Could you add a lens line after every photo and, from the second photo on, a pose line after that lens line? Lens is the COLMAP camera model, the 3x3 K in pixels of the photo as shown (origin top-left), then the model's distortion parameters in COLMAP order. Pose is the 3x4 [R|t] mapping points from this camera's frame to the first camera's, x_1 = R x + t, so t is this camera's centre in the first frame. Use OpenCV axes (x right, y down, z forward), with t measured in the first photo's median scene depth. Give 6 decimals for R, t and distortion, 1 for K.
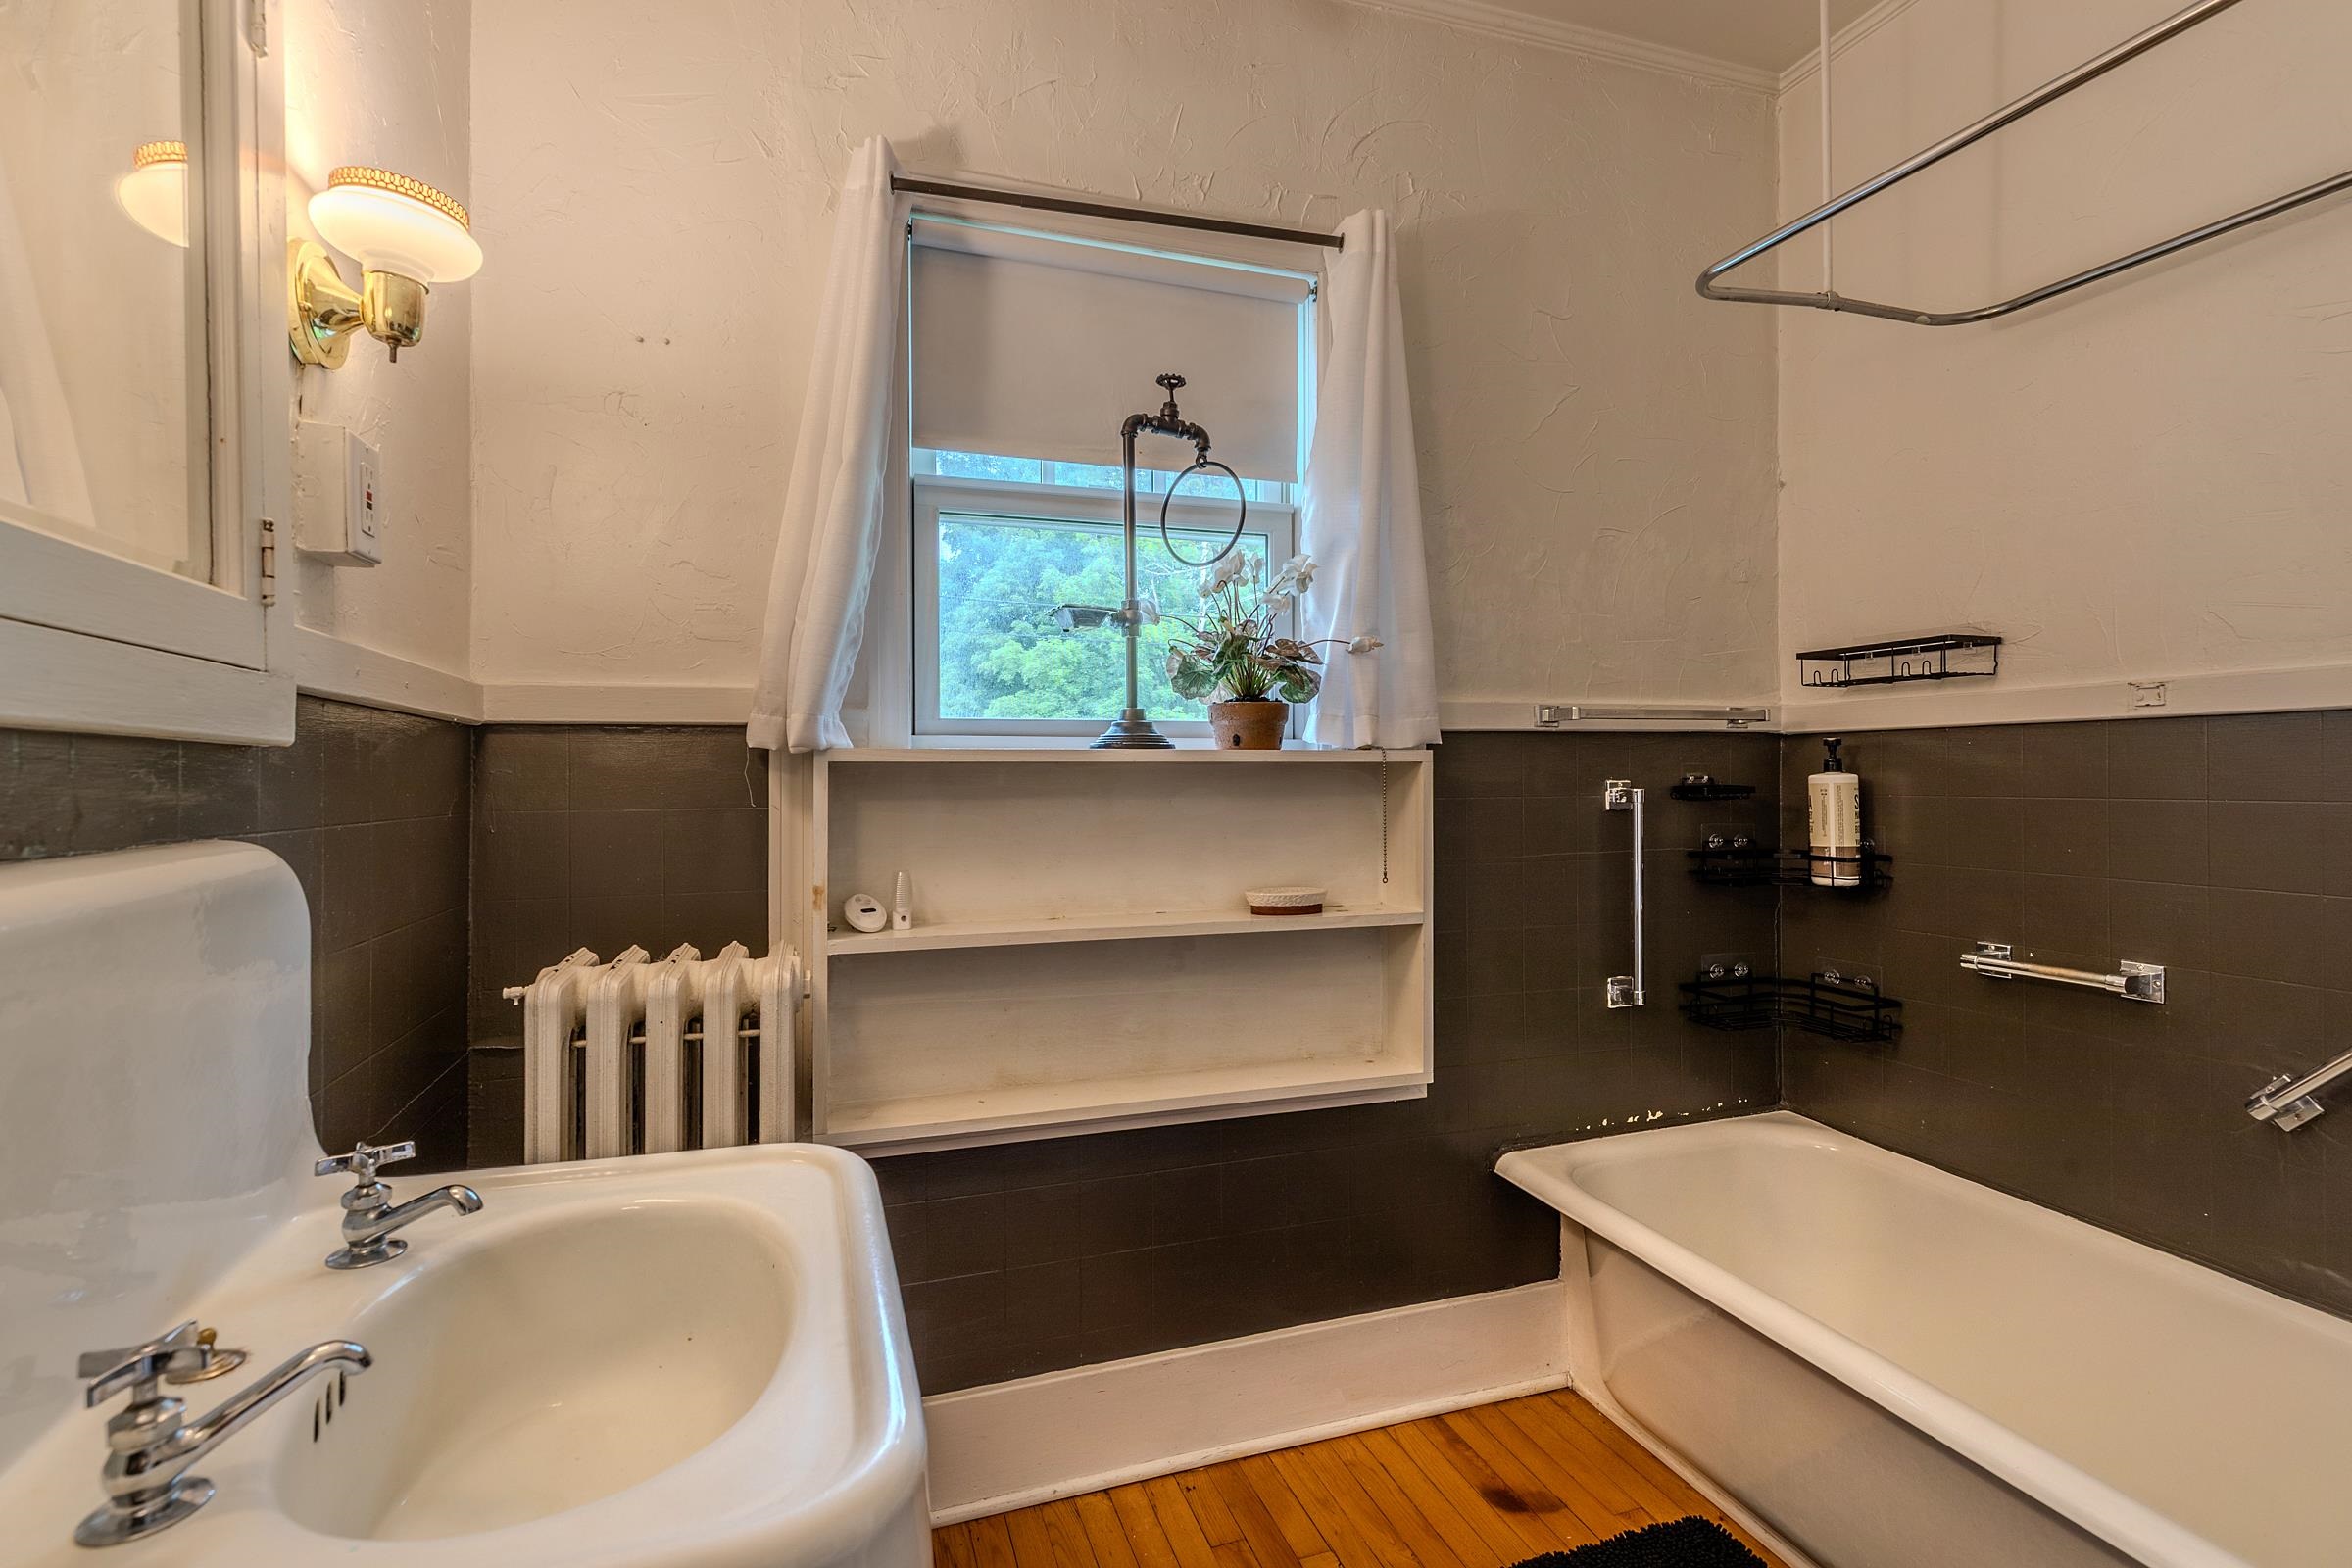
lens RADIAL K [[1052.9, 0, 1176.0], [0, 1052.9, 784.0], [0, 0, 1]] dist [-0.017028, 0.007248]
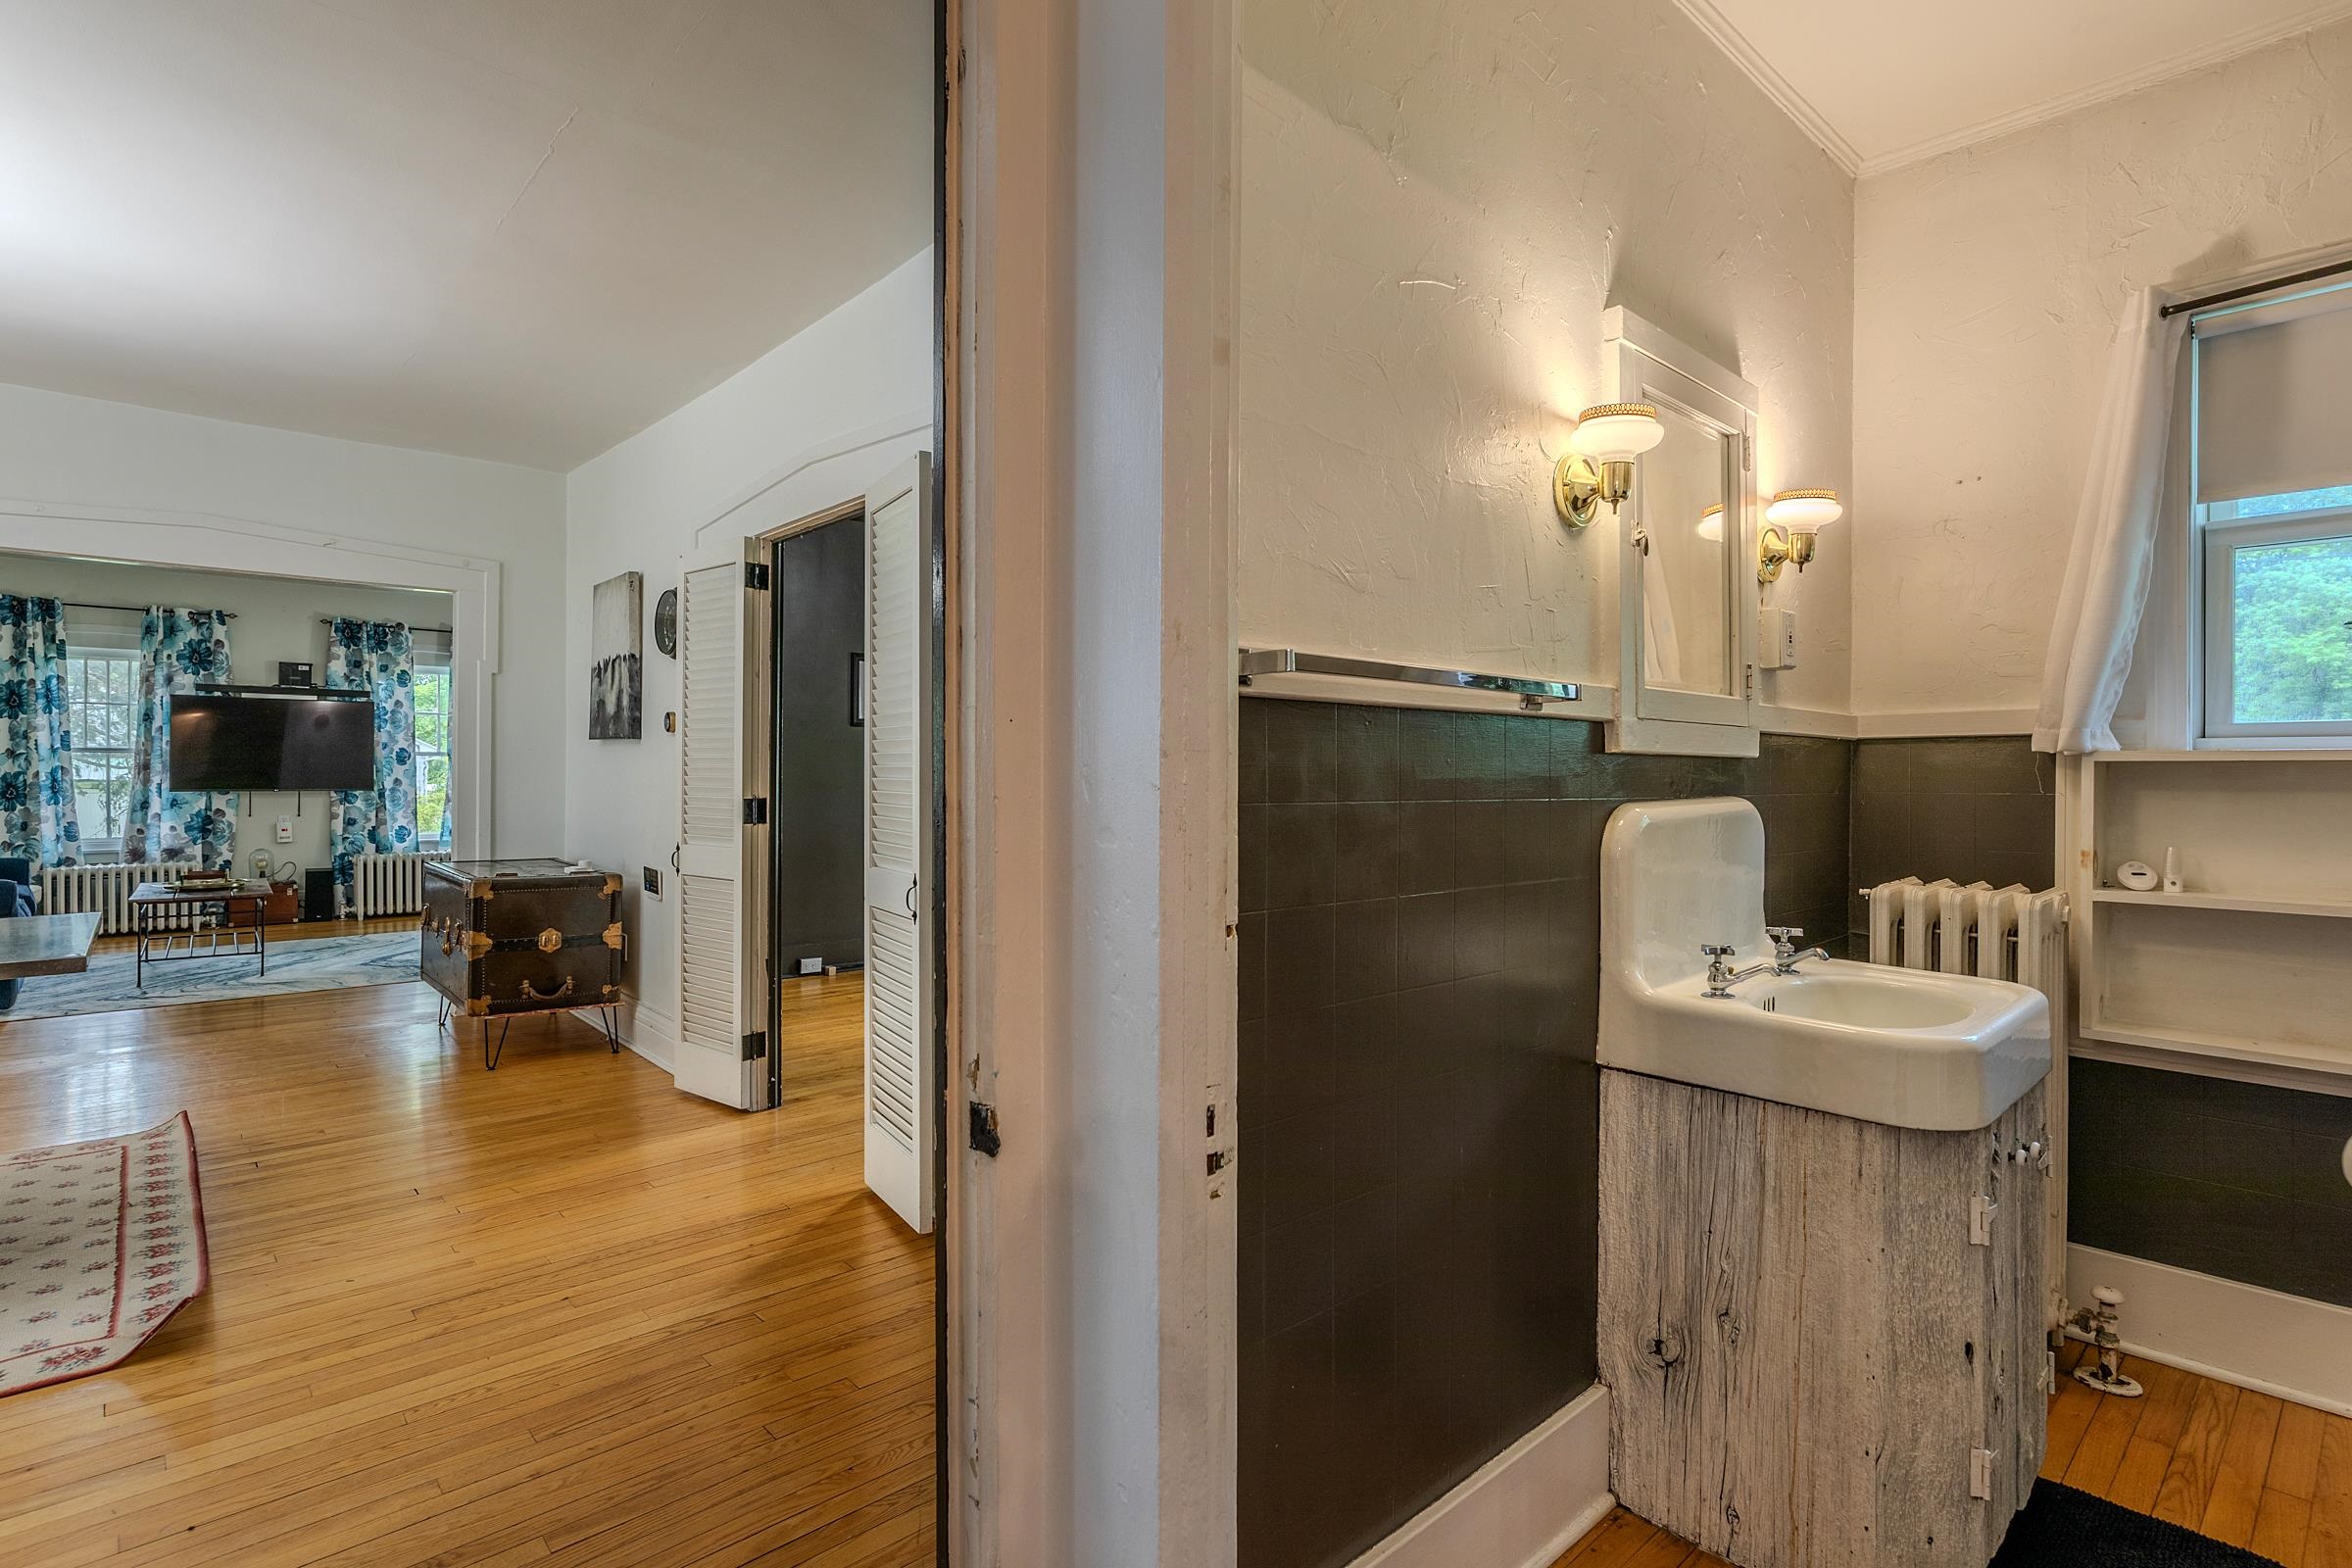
lens RADIAL K [[1152.6, 0, 1181.7], [0, 1152.6, 760.8], [0, 0, 1]] dist [-0.001486, 0.011920]
pose [[0.392861, -0.001498, -0.919597, 0.589895], [-0.009301, 0.999941, -0.005602, -0.001811], [0.919551, 0.010754, 0.392824, -0.694480]]
